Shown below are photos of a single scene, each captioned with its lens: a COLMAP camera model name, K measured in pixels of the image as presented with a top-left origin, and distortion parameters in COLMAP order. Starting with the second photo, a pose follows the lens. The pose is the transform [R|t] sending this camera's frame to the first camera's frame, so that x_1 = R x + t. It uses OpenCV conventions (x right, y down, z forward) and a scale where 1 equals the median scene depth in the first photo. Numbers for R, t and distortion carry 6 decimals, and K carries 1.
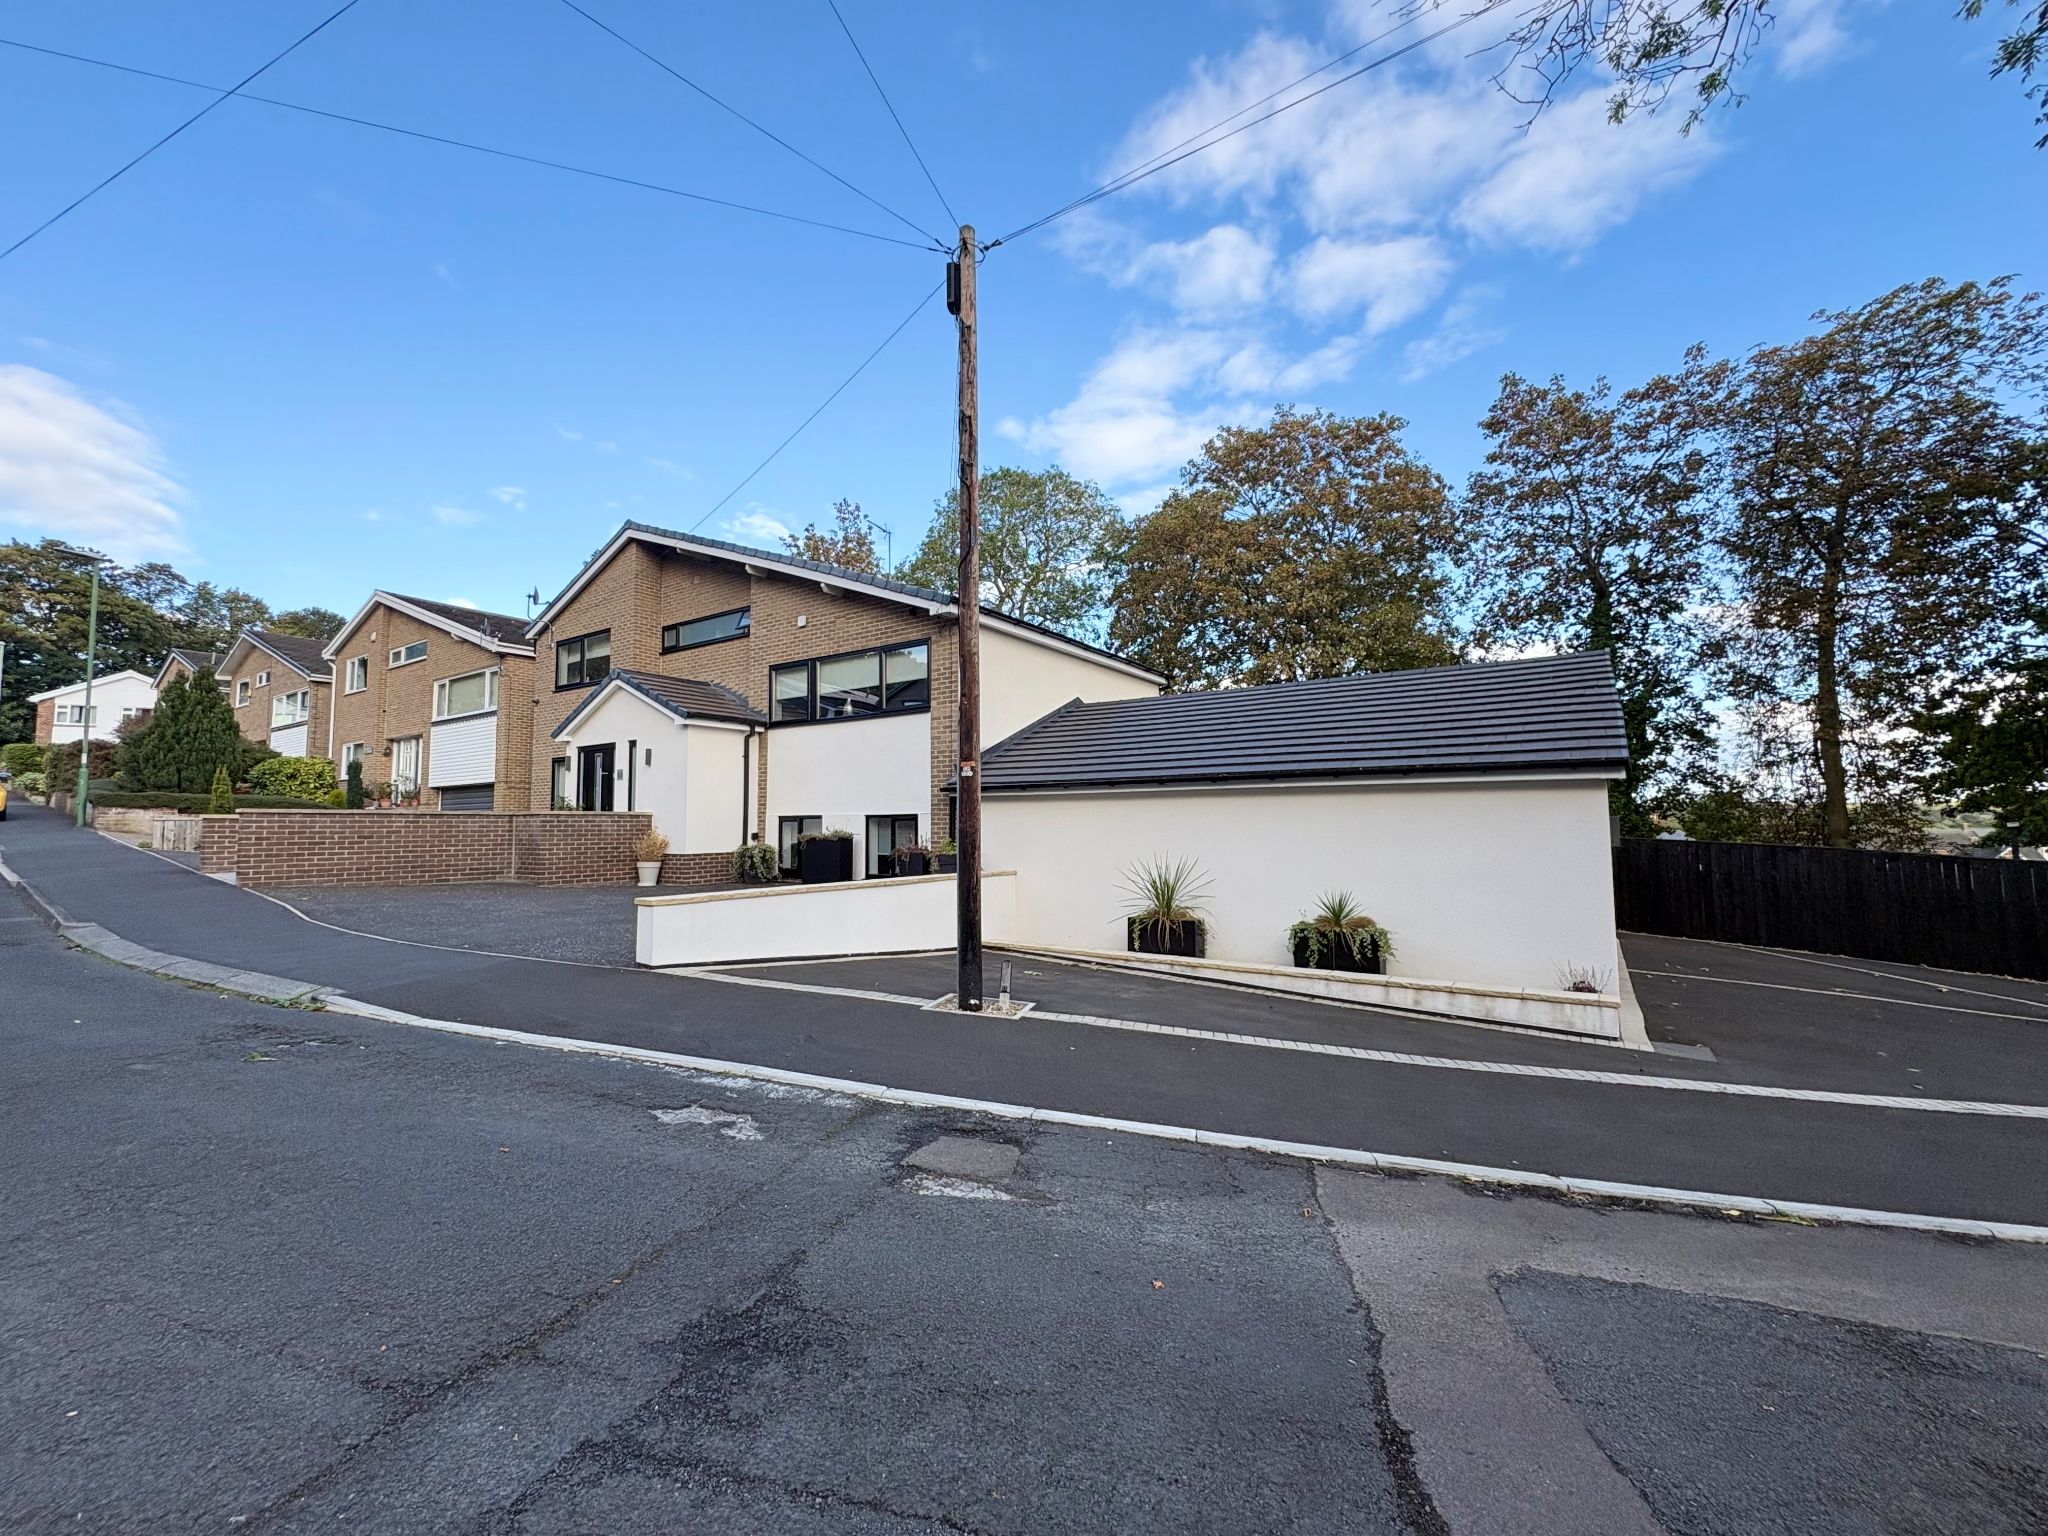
lens RADIAL K [[823.3, 0, 1024.4], [0, 823.3, 765.2], [0, 0, 1]] dist [0.002144, 0.000146]
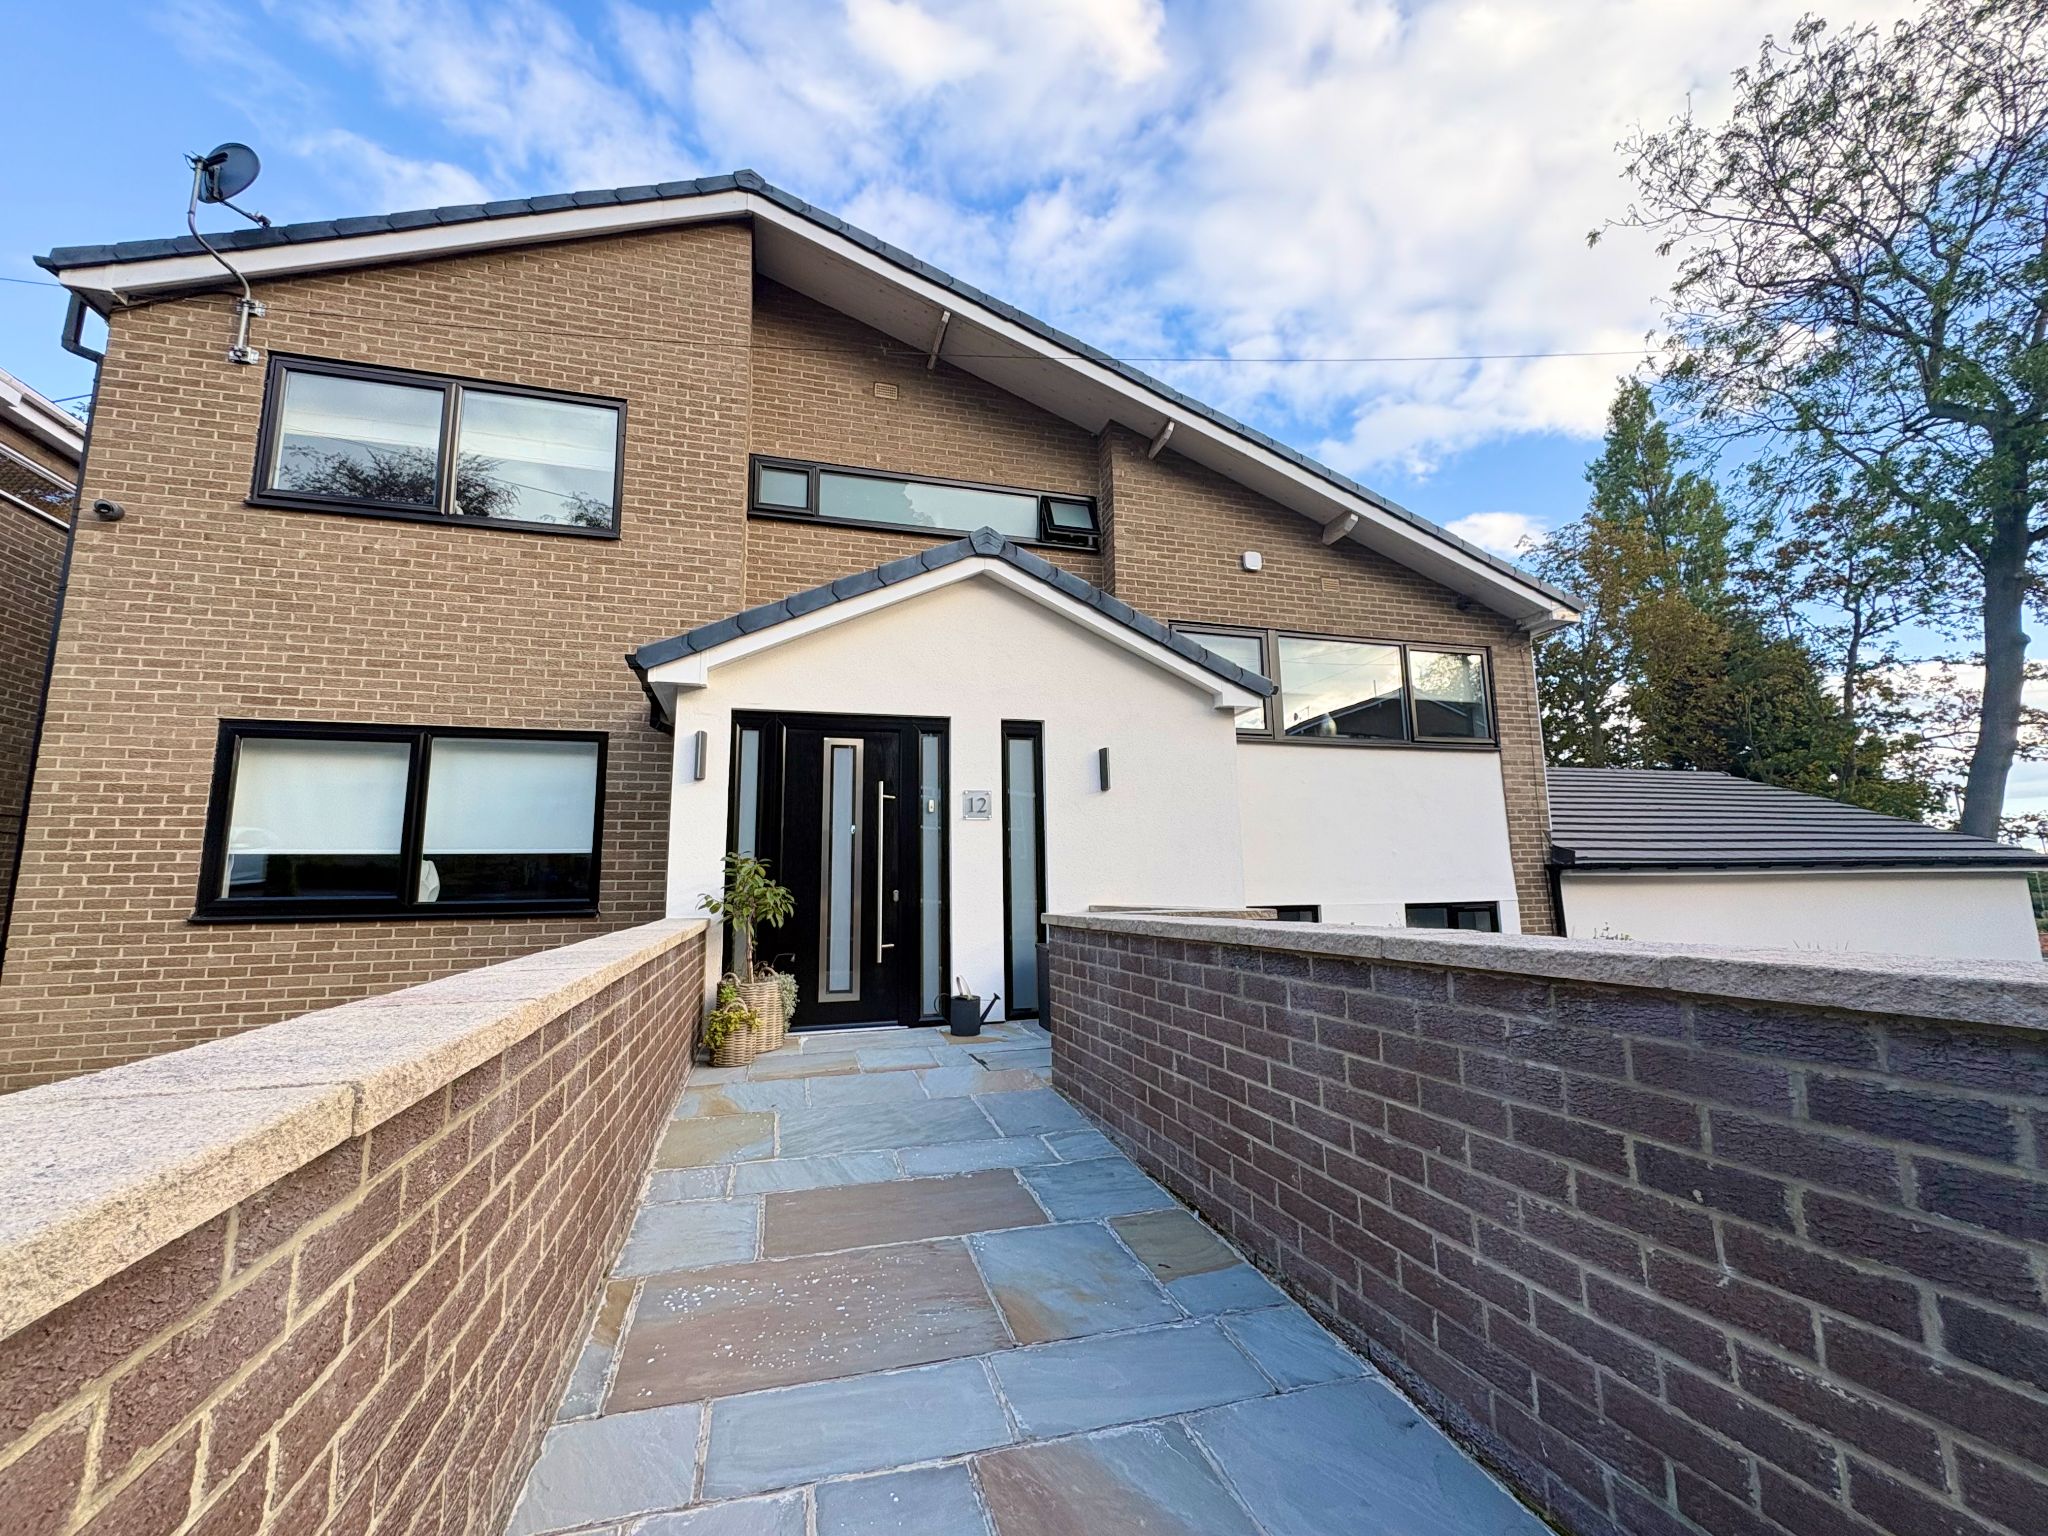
lens RADIAL K [[823.3, 0, 1024.4], [0, 823.3, 765.2], [0, 0, 1]] dist [0.002144, 0.000146]
pose [[0.633385, 0.110411, 0.765919, -0.516981], [-0.044491, 0.993327, -0.106401, 0.021987], [-0.772556, 0.033316, 0.634072, 0.498528]]
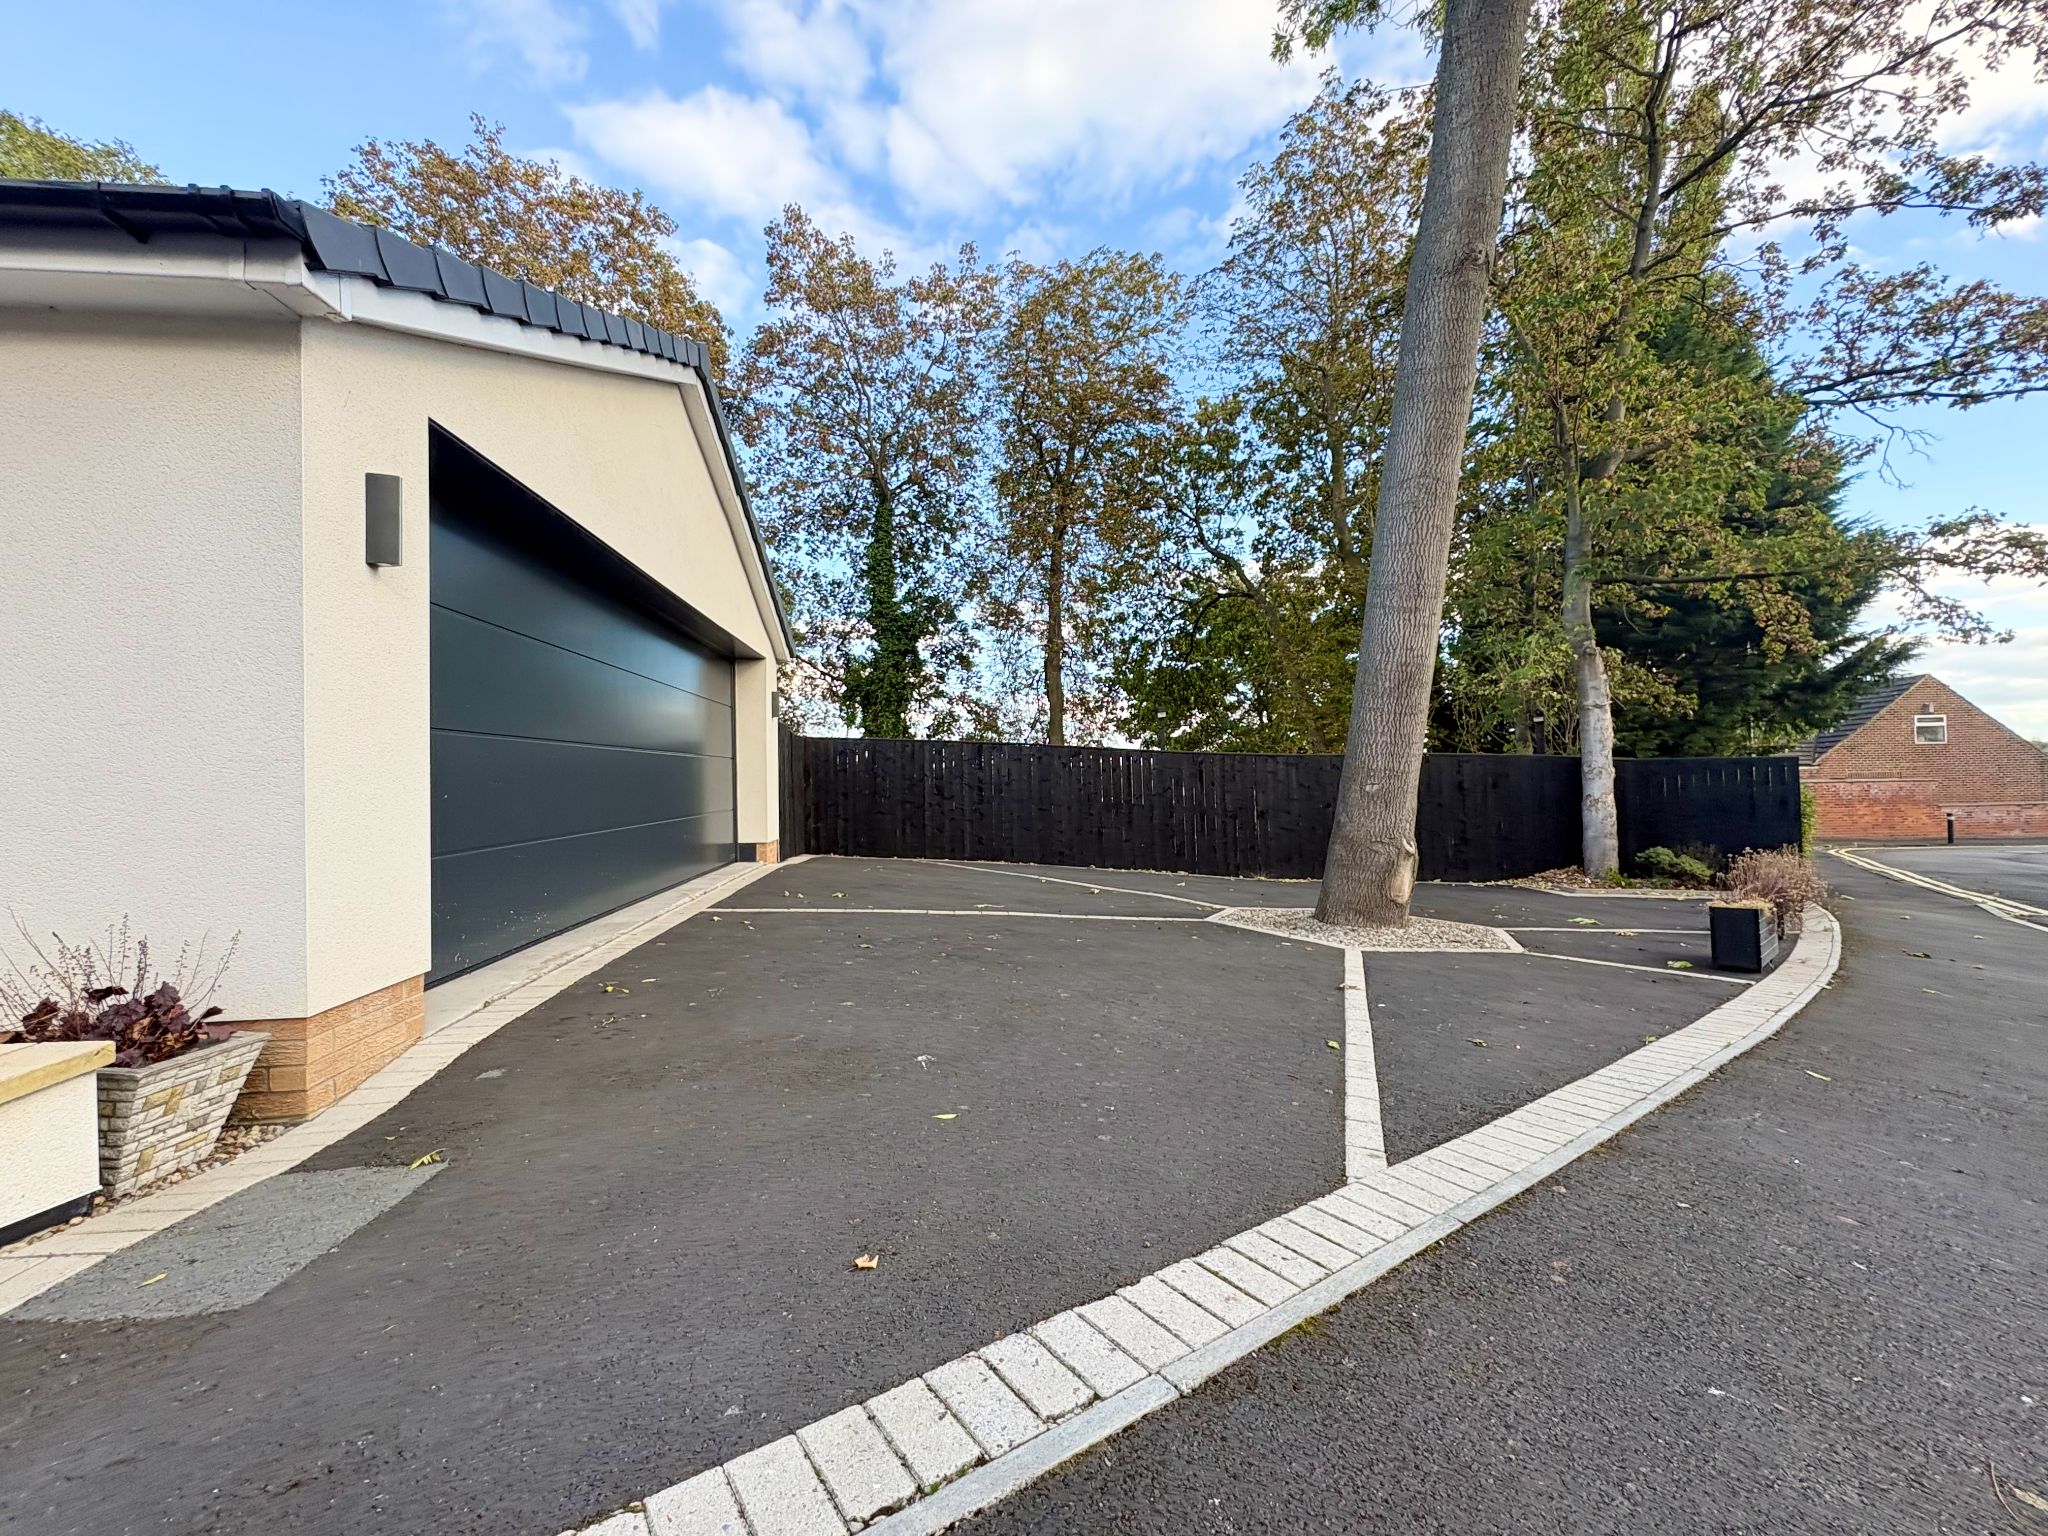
lens RADIAL K [[823.3, 0, 1024.4], [0, 823.3, 765.2], [0, 0, 1]] dist [0.002144, 0.000146]
pose [[0.764852, 0.002932, 0.644199, 0.252637], [-0.037968, 0.998457, 0.040535, 0.052051], [-0.643086, -0.055462, 0.763783, 0.198894]]
